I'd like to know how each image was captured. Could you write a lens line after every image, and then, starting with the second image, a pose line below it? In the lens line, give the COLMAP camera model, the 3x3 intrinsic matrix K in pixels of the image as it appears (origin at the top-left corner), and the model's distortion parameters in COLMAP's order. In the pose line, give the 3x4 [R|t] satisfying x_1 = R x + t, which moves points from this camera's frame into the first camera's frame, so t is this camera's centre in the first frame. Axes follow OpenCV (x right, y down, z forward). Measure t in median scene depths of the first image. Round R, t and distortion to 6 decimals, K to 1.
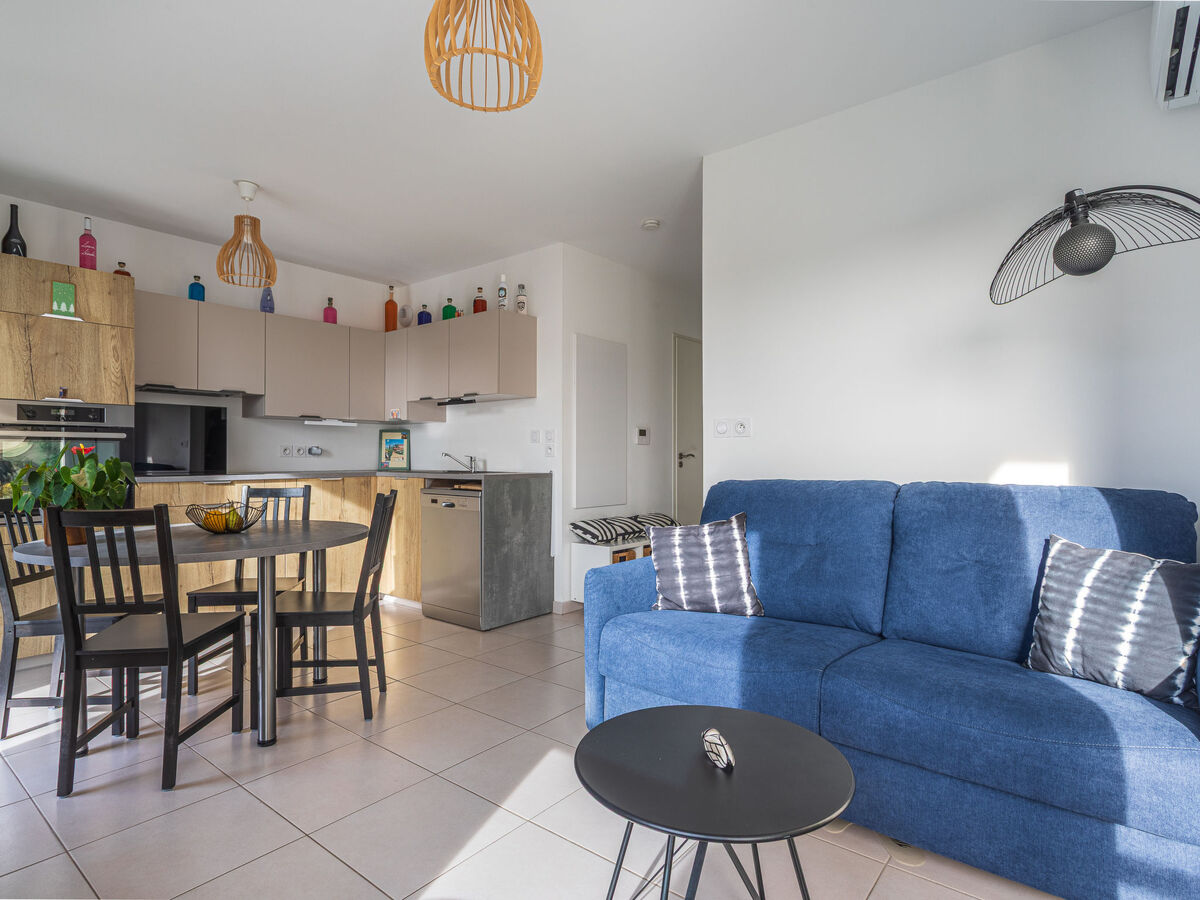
lens RADIAL K [[641.5, 0, 601.2], [0, 641.5, 454.4], [0, 0, 1]] dist [-0.003441, 0.005554]
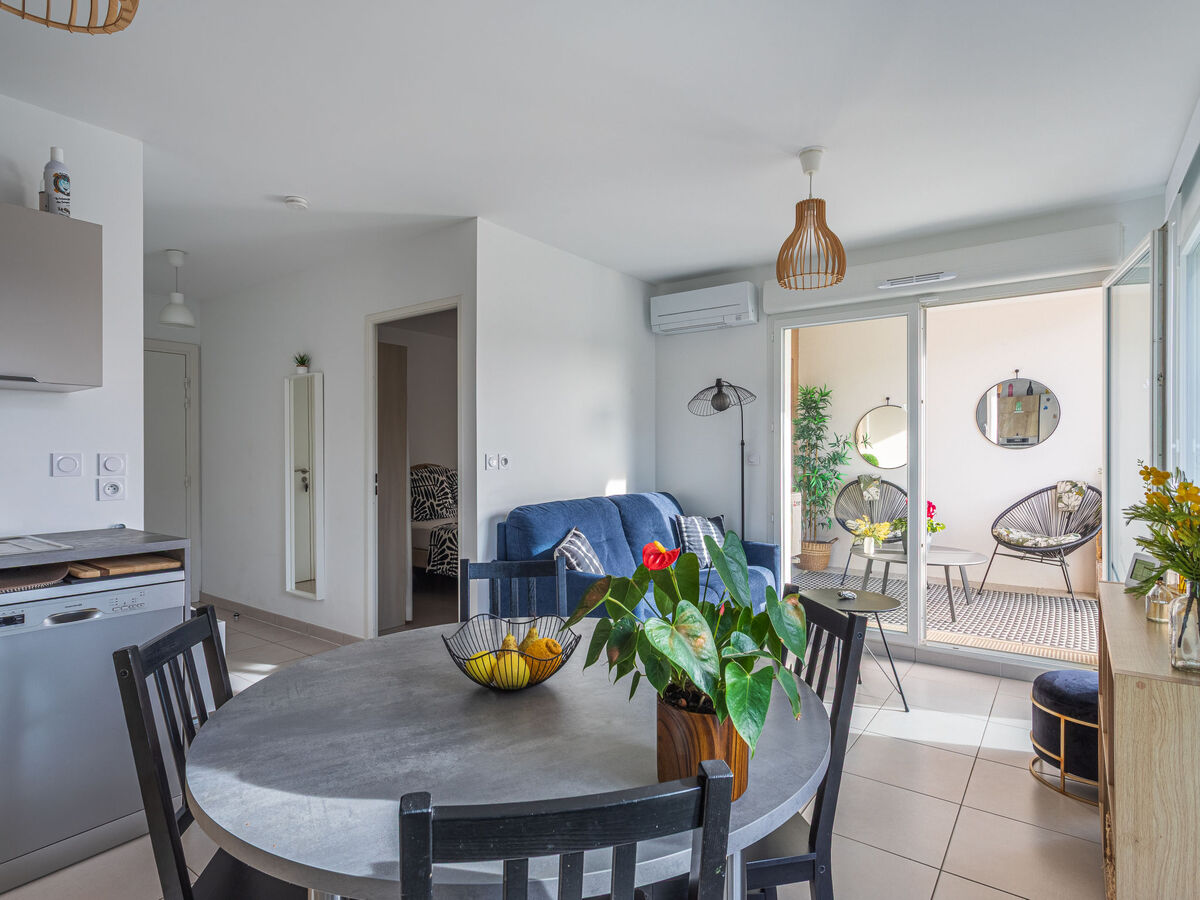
lens RADIAL K [[641.5, 0, 600.4], [0, 641.5, 454.9], [0, 0, 1]] dist [-0.003441, 0.005554]
pose [[-0.046067, -0.003523, 0.998932, -0.736017], [-0.002926, 0.999990, 0.003392, -0.043822], [-0.998934, -0.002767, -0.046076, 0.642969]]
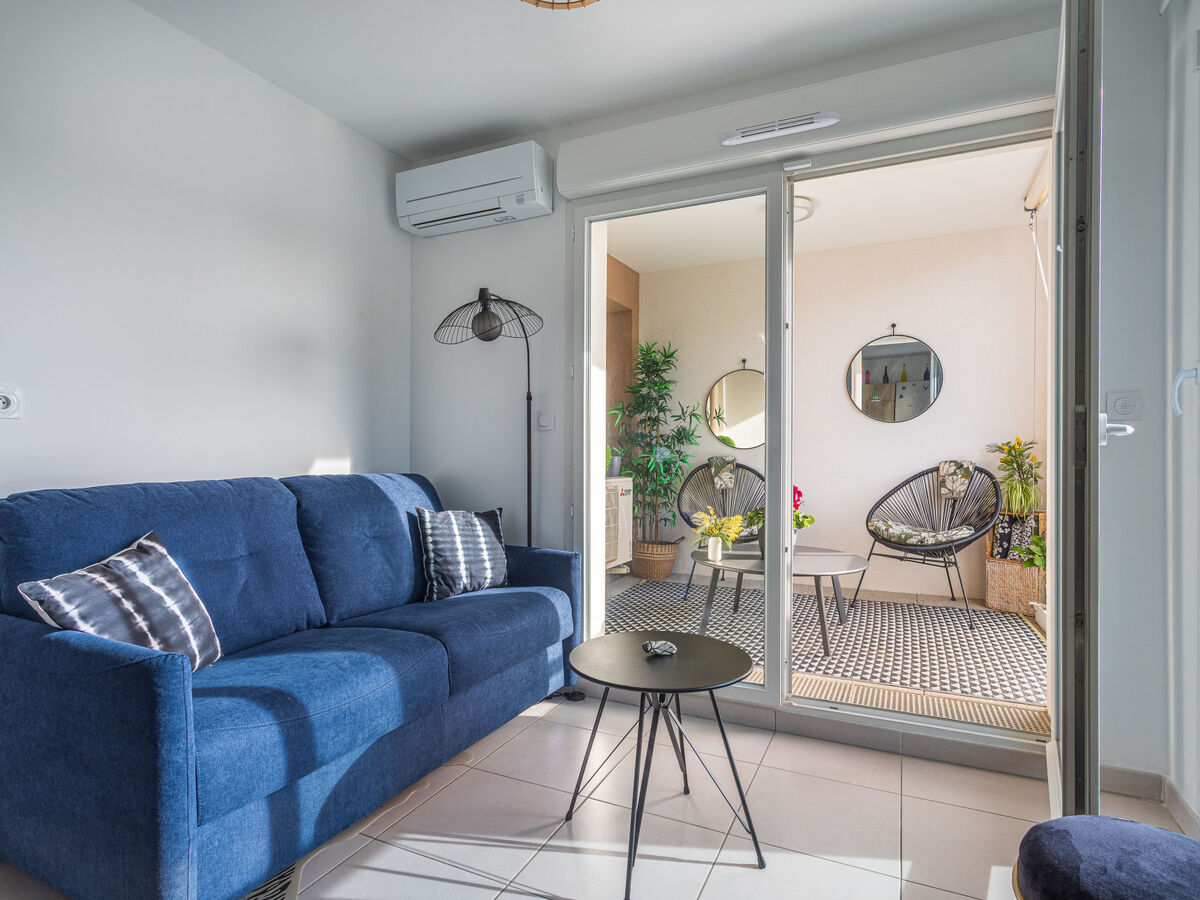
lens RADIAL K [[641.5, 0, 600.6], [0, 641.5, 456.0], [0, 0, 1]] dist [-0.003441, 0.005554]
pose [[-0.234652, -0.006427, 0.972058, -0.362943], [-0.006049, 0.999968, 0.005151, 0.000805], [-0.972061, -0.004672, -0.234684, 0.438997]]
